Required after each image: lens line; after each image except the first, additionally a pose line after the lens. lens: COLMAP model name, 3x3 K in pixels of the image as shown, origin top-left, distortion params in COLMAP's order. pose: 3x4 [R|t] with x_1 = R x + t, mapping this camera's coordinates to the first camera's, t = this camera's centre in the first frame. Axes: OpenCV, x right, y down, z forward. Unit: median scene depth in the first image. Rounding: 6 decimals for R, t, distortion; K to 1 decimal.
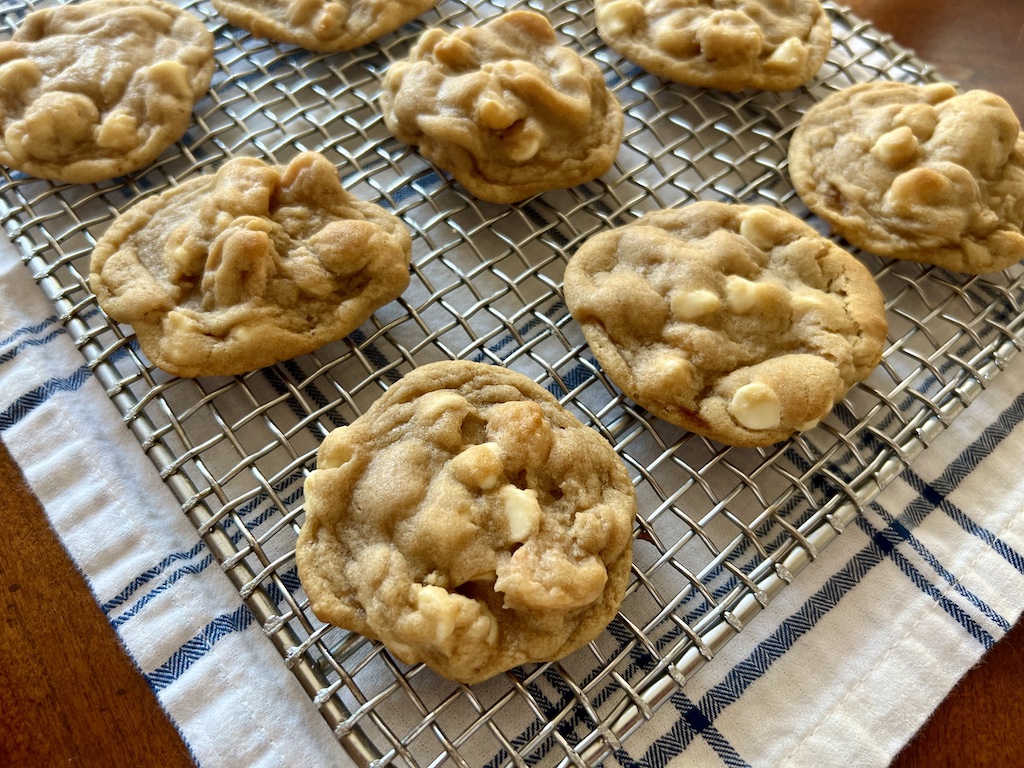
lens RADIAL K [[907.8, 0, 512.0], [0, 907.8, 384.0], [0, 0, 1]] dist [-0.044423, -0.005753]
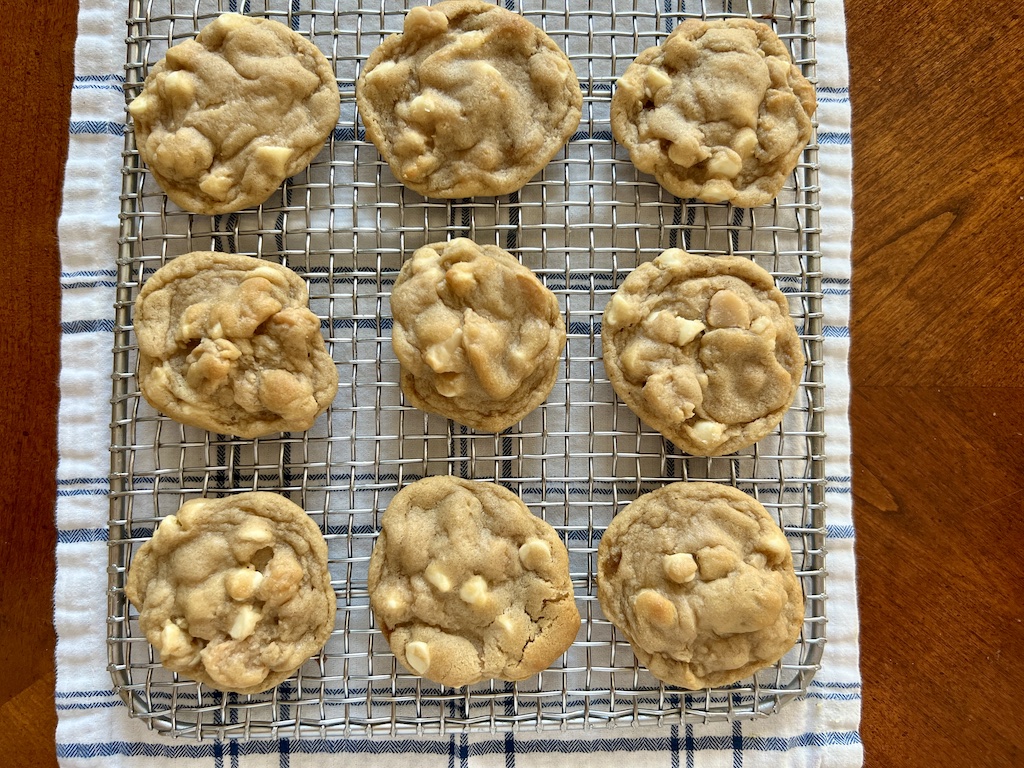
lens RADIAL K [[907.8, 0, 512.0], [0, 907.8, 384.0], [0, 0, 1]] dist [-0.044423, -0.005753]
pose [[0.768151, 0.637471, -0.059784, 0.181936], [-0.534650, 0.690008, 0.487891, -1.091510], [0.352268, -0.342810, 0.870855, -0.115680]]
